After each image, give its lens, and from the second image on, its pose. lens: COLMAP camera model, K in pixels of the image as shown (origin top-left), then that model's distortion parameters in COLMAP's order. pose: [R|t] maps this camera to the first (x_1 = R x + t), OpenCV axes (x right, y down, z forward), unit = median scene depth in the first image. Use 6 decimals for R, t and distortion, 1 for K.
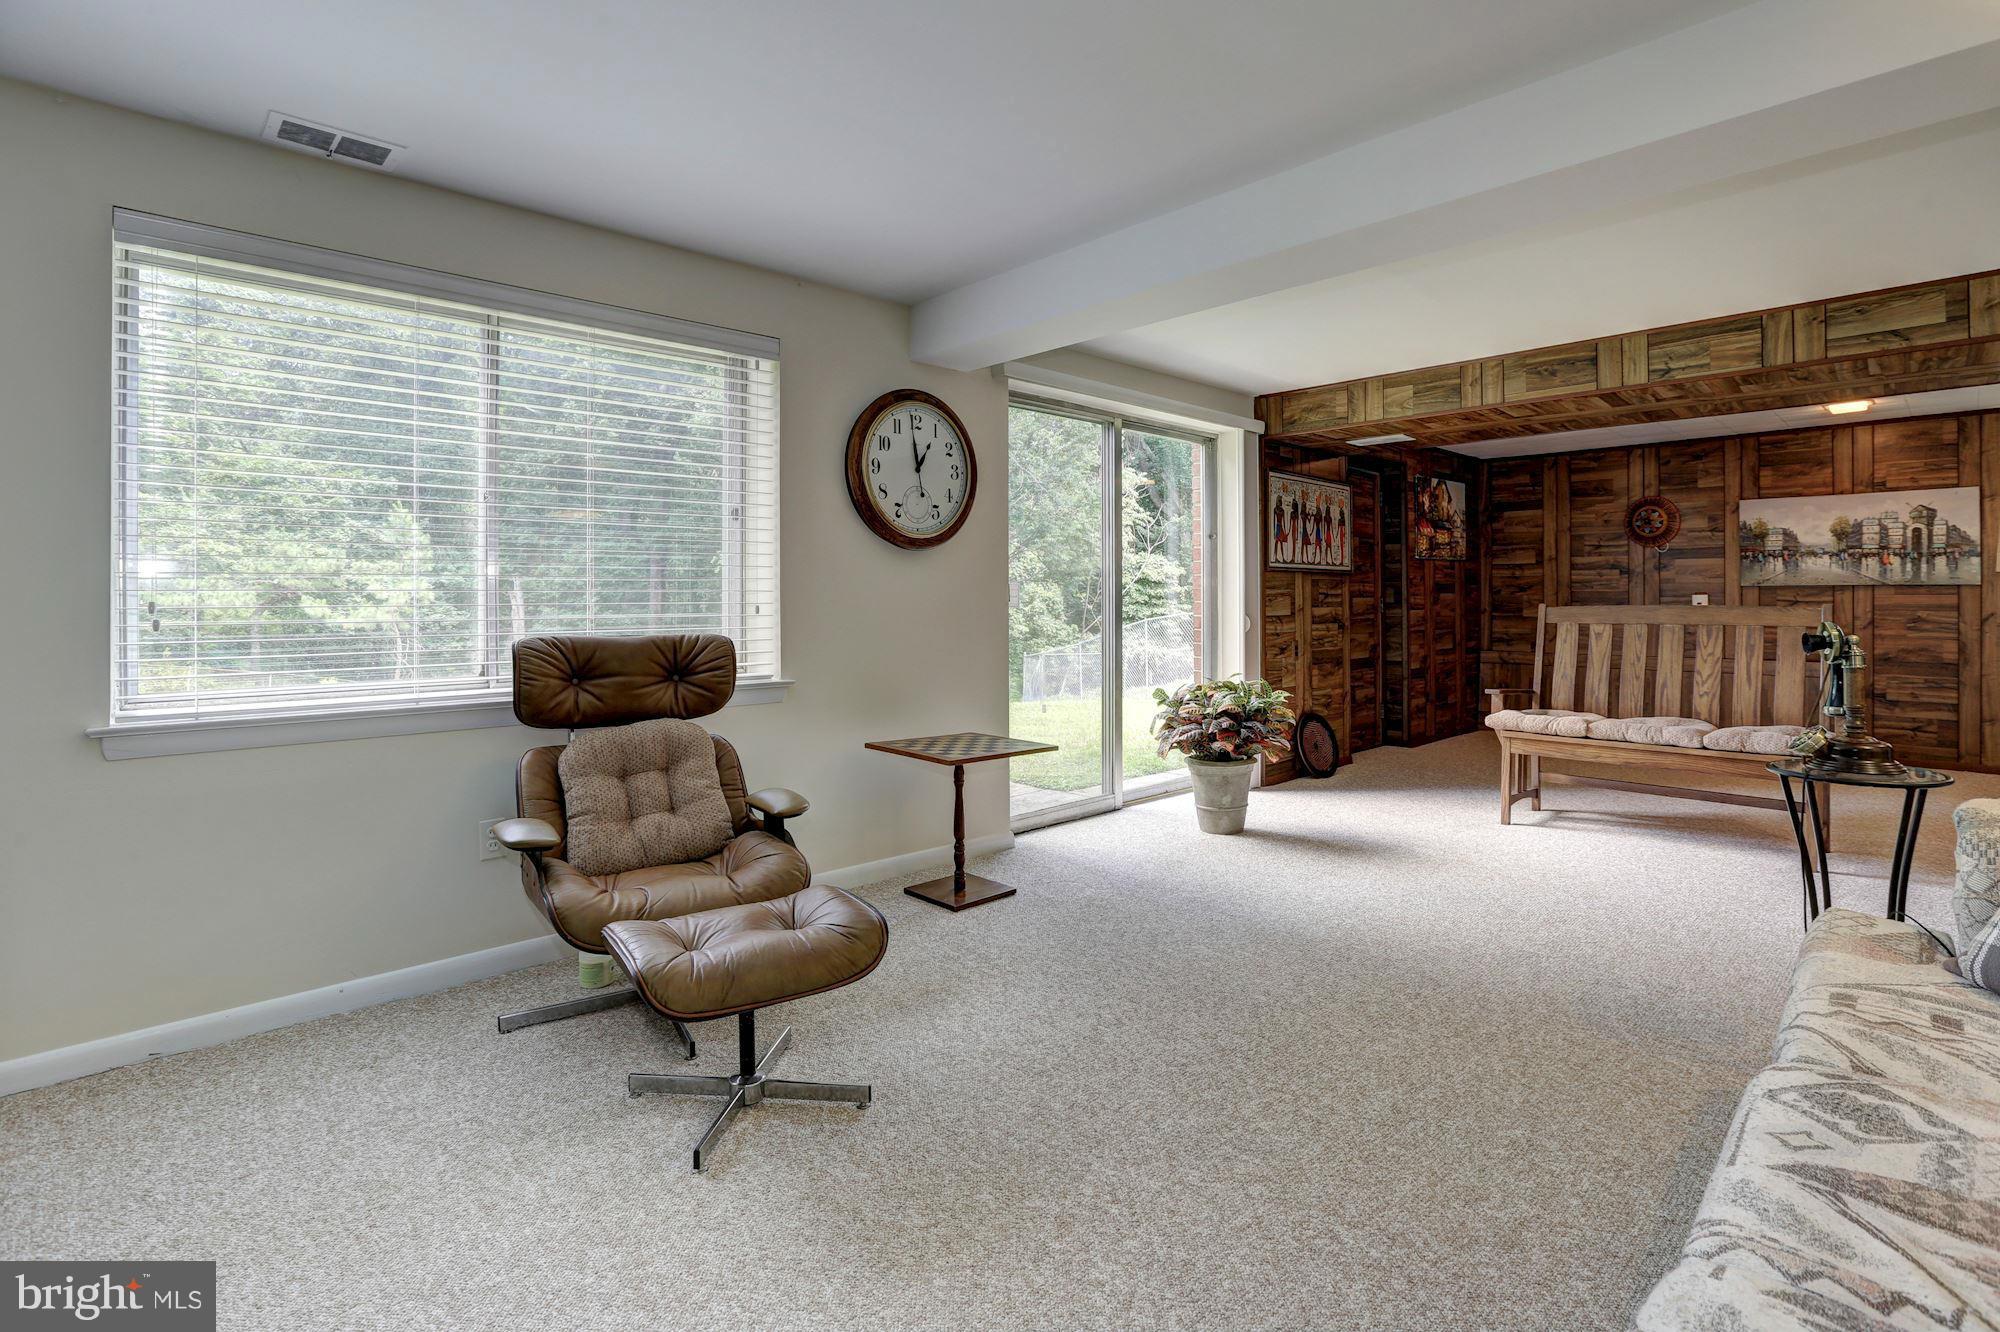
lens RADIAL K [[905.3, 0, 1063.1], [0, 905.3, 567.1], [0, 0, 1]] dist [-0.047802, 0.018807]
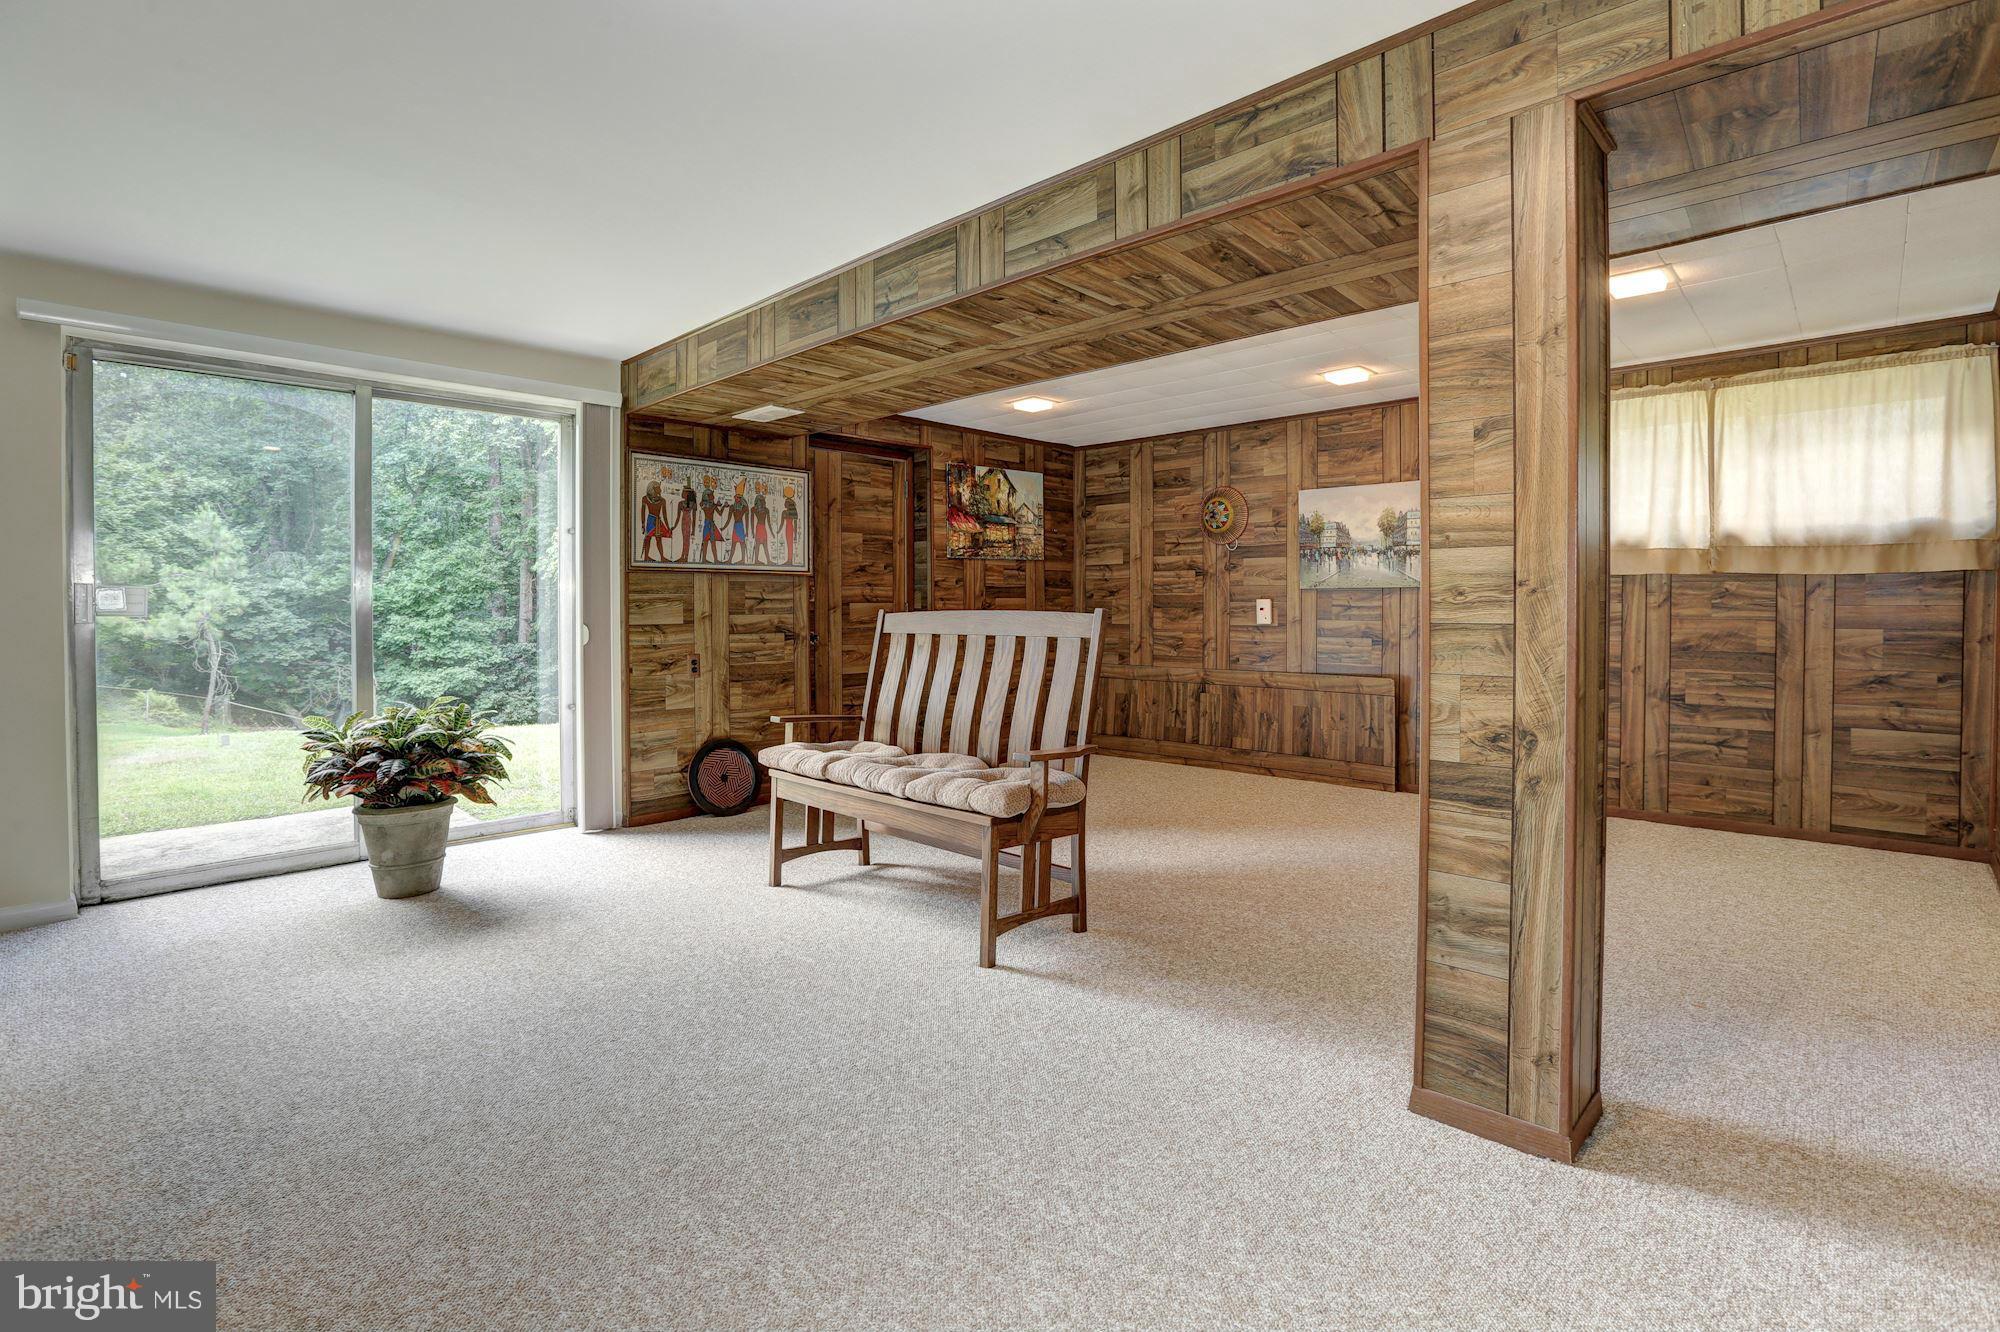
lens RADIAL K [[904.4, 0, 997.5], [0, 904.4, 600.4], [0, 0, 1]] dist [-0.053272, 0.017791]
pose [[0.999222, -0.002778, 0.039334, 0.483340], [0.001540, 0.999504, 0.031462, 0.004901], [-0.039402, -0.031377, 0.998731, 0.141011]]
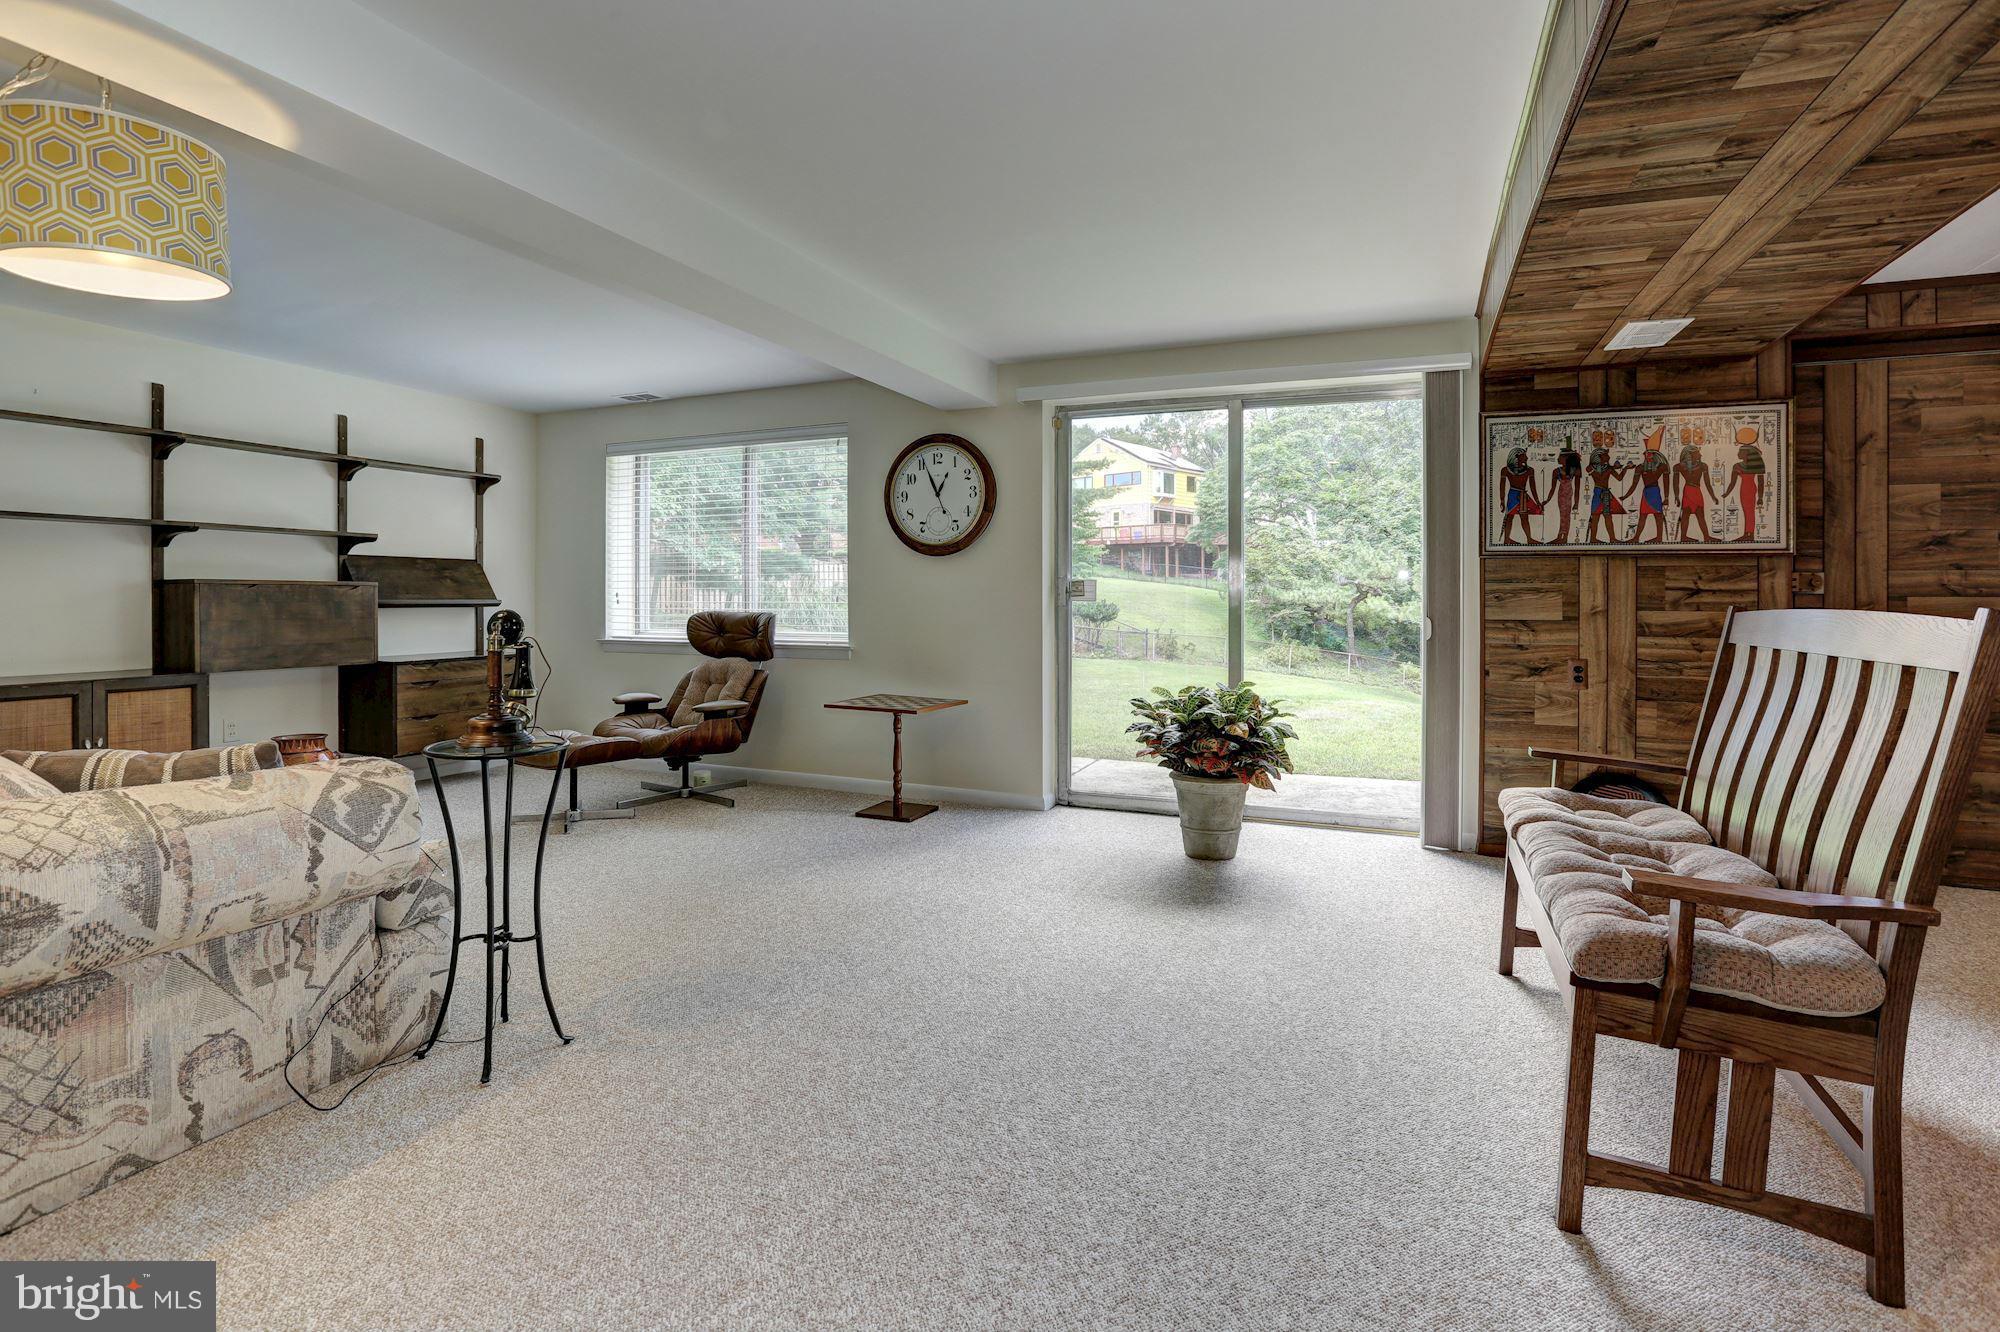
lens RADIAL K [[904.4, 0, 997.5], [0, 904.4, 600.4], [0, 0, 1]] dist [-0.053272, 0.017791]
pose [[0.427159, 0.007837, -0.904143, 0.634946], [0.027629, 0.999382, 0.021716, 0.011106], [0.903754, -0.034257, 0.426679, 0.313798]]
